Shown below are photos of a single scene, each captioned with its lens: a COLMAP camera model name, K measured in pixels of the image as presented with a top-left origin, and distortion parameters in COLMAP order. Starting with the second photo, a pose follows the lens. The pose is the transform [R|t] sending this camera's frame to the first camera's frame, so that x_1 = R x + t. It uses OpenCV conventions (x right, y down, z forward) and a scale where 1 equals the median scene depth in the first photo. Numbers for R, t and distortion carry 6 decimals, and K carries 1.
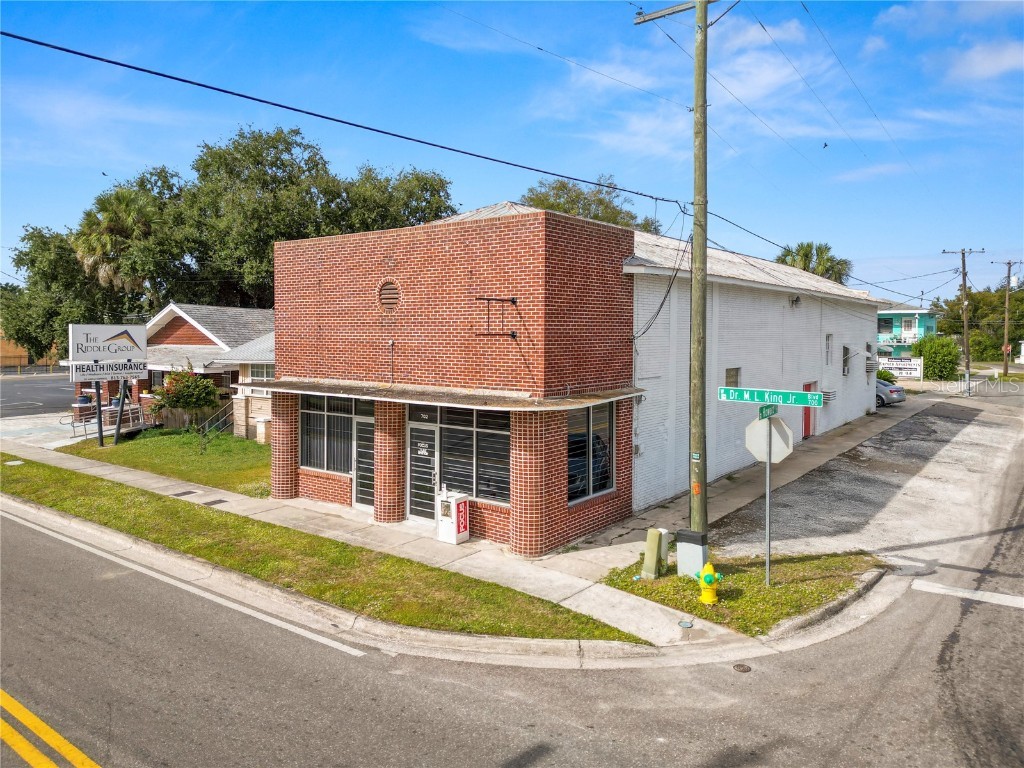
lens RADIAL K [[715.1, 0, 512.0], [0, 715.1, 384.0], [0, 0, 1]] dist [0.064648, -0.051379]
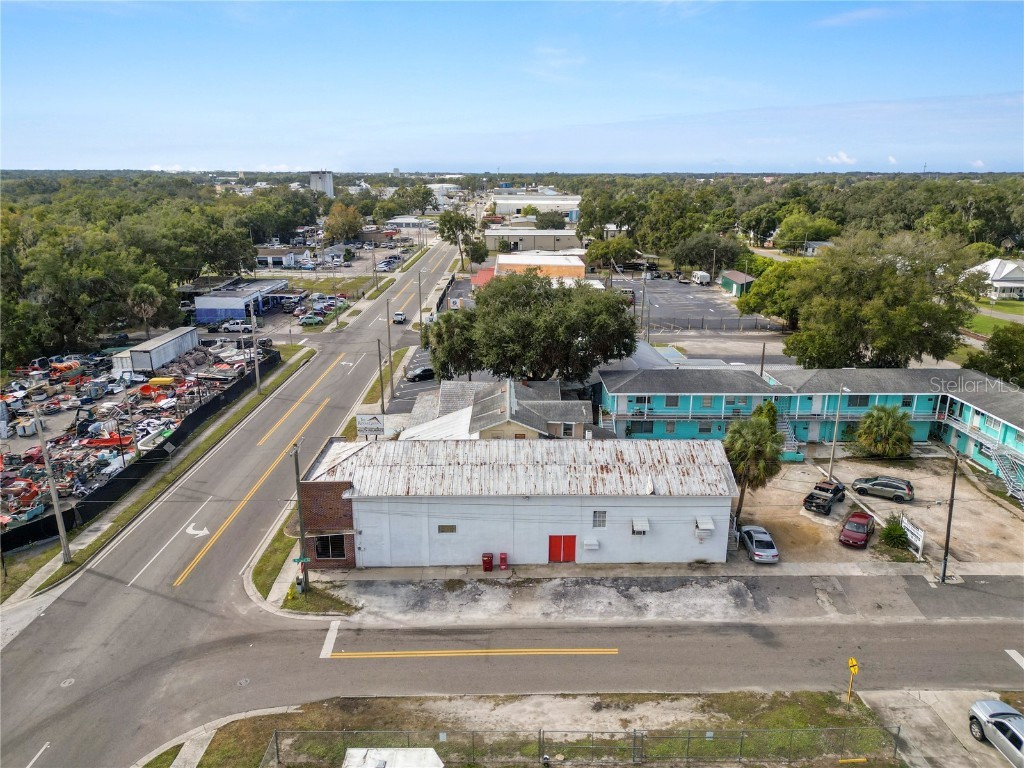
lens RADIAL K [[712.3, 0, 511.3], [0, 712.3, 386.6], [0, 0, 1]] dist [0.081415, -0.077834]
pose [[0.618361, 0.228400, -0.751973, 2.737403], [-0.063310, 0.968205, 0.242015, -1.363952], [0.783340, -0.102045, 0.613160, -0.263928]]
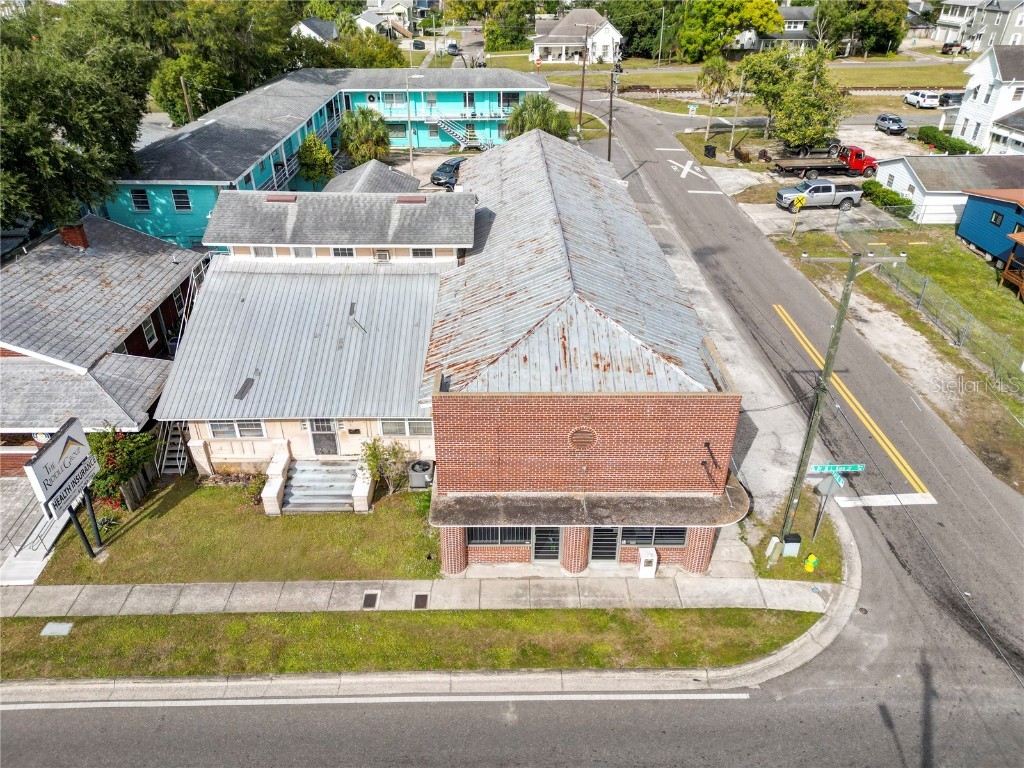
lens RADIAL K [[712.3, 0, 511.3], [0, 712.3, 386.6], [0, 0, 1]] dist [0.081415, -0.077834]
pose [[0.781923, -0.316072, 0.537303, -0.940889], [0.042331, 0.886859, 0.460097, -0.805640], [-0.621936, -0.337016, 0.706835, 0.199118]]
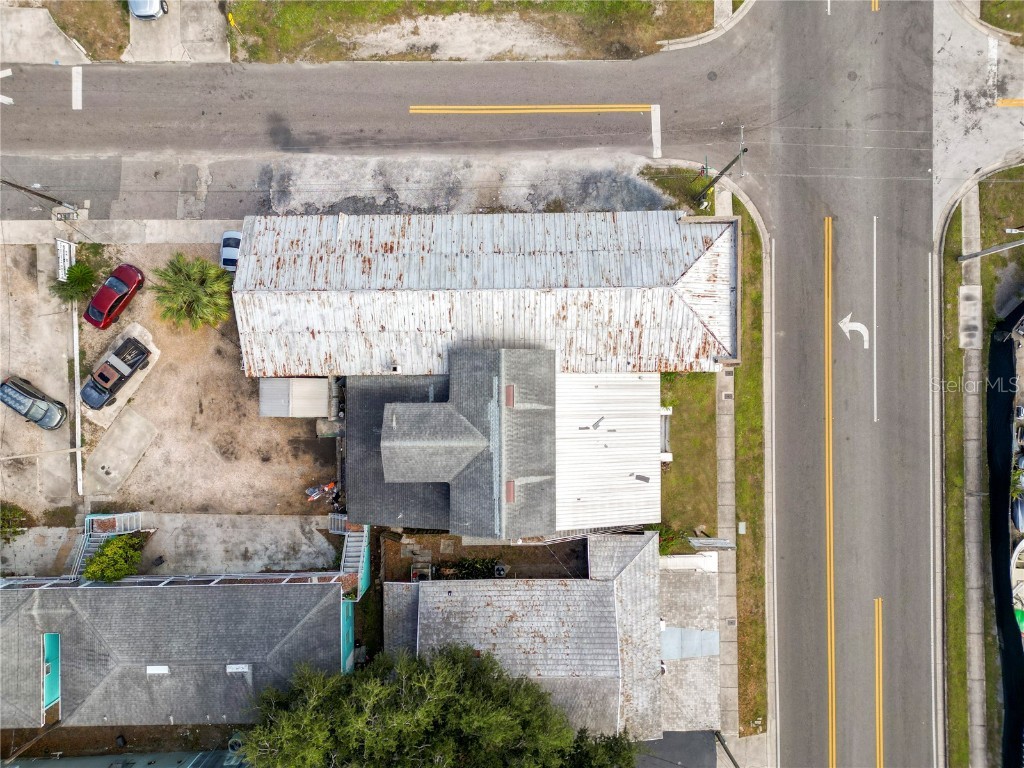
lens RADIAL K [[712.3, 0, 511.3], [0, 712.3, 386.6], [0, 0, 1]] dist [0.081415, -0.077834]
pose [[-0.618555, -0.785736, 0.003090, 0.054694], [0.060138, -0.043421, 0.997245, -2.920461], [-0.783437, 0.617037, 0.074111, 1.677179]]
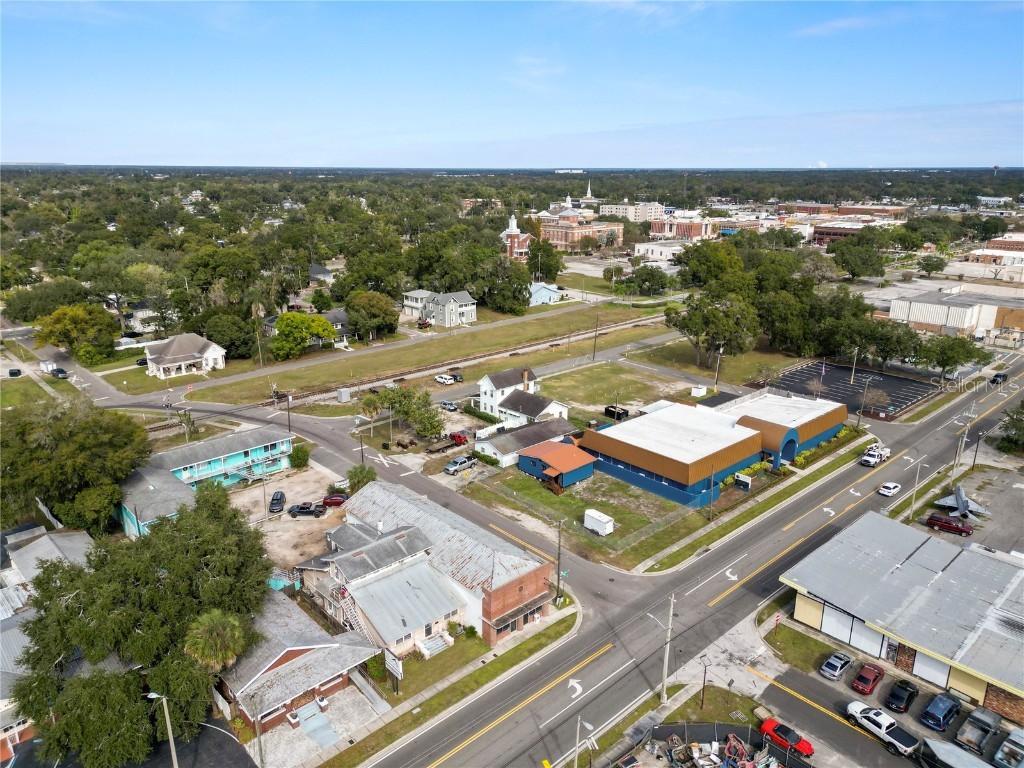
lens RADIAL K [[712.3, 0, 511.3], [0, 712.3, 386.6], [0, 0, 1]] dist [0.081415, -0.077834]
pose [[0.163436, -0.286232, 0.944119, -4.361107], [0.069592, 0.957947, 0.278378, -2.779849], [-0.984096, 0.020206, 0.176483, 0.180037]]
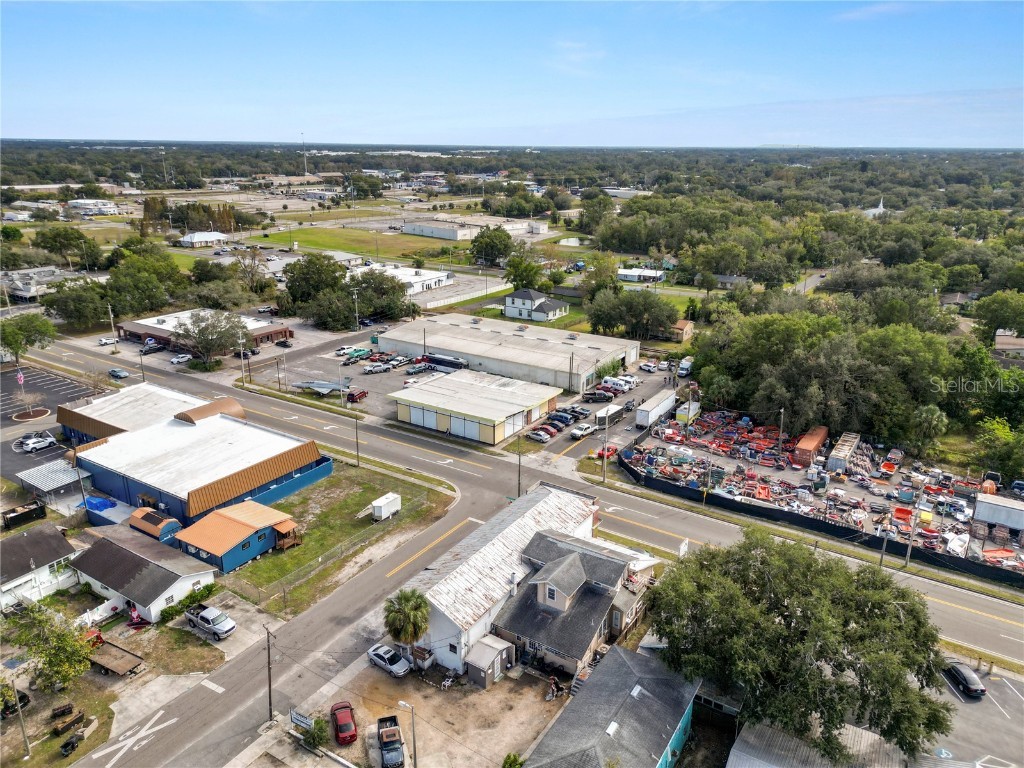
lens RADIAL K [[712.3, 0, 511.3], [0, 712.3, 386.6], [0, 0, 1]] dist [0.081415, -0.077834]
pose [[-0.995750, 0.023619, -0.089021, 0.776255], [-0.013085, 0.920472, 0.390589, -3.218043], [0.091166, 0.390094, -0.916251, 5.905351]]
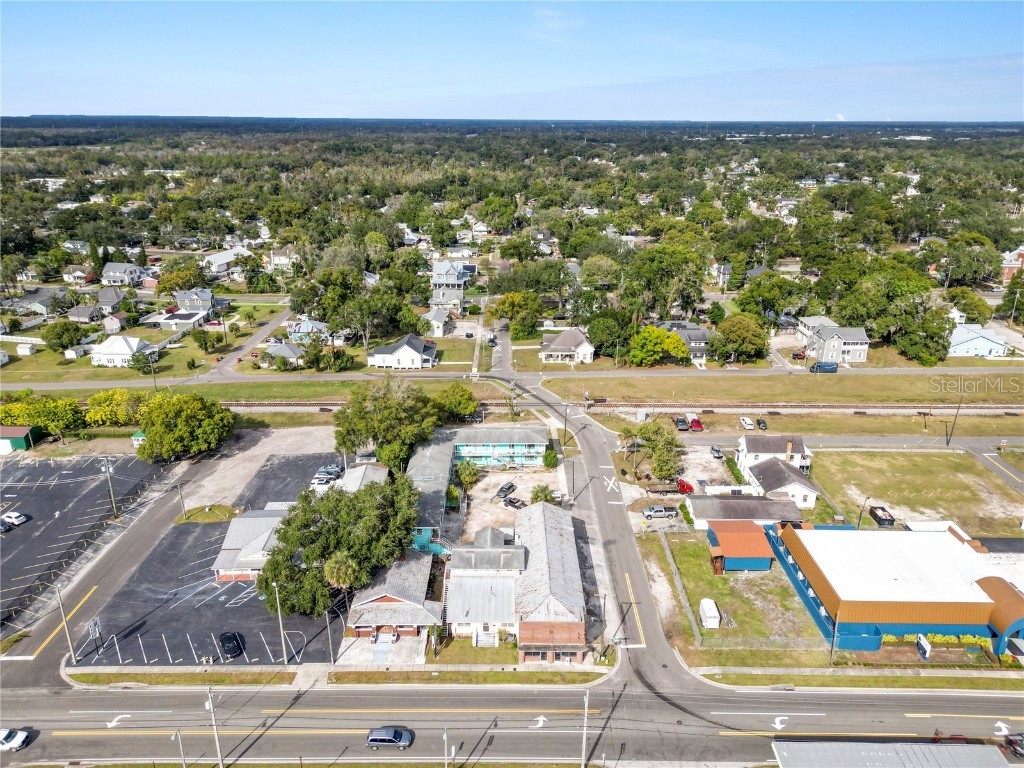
lens RADIAL K [[712.3, 0, 511.3], [0, 712.3, 386.6], [0, 0, 1]] dist [0.081415, -0.077834]
pose [[0.791011, -0.207031, 0.575708, -3.449380], [0.037519, 0.955648, 0.292111, -3.811711], [-0.610651, -0.209463, 0.763696, -2.920527]]
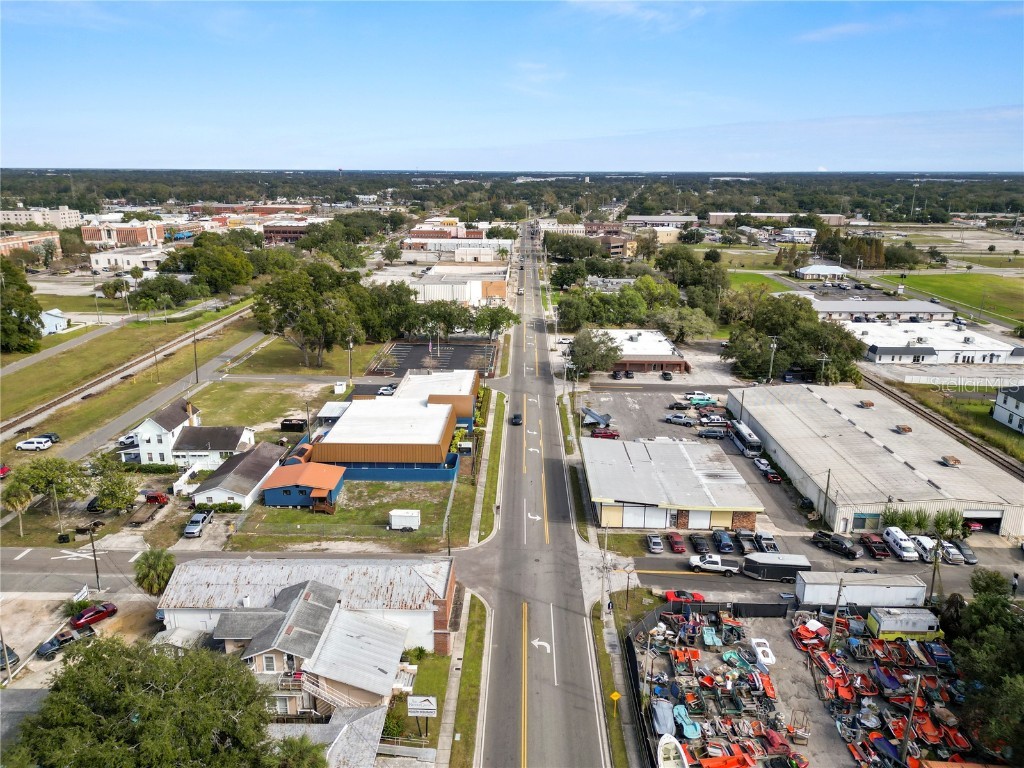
lens RADIAL K [[712.3, 0, 511.3], [0, 712.3, 386.6], [0, 0, 1]] dist [0.081415, -0.077834]
pose [[-0.597308, -0.232650, 0.767527, -3.856212], [0.056276, 0.942485, 0.329478, -3.013263], [-0.800035, 0.239993, -0.549861, 3.027133]]
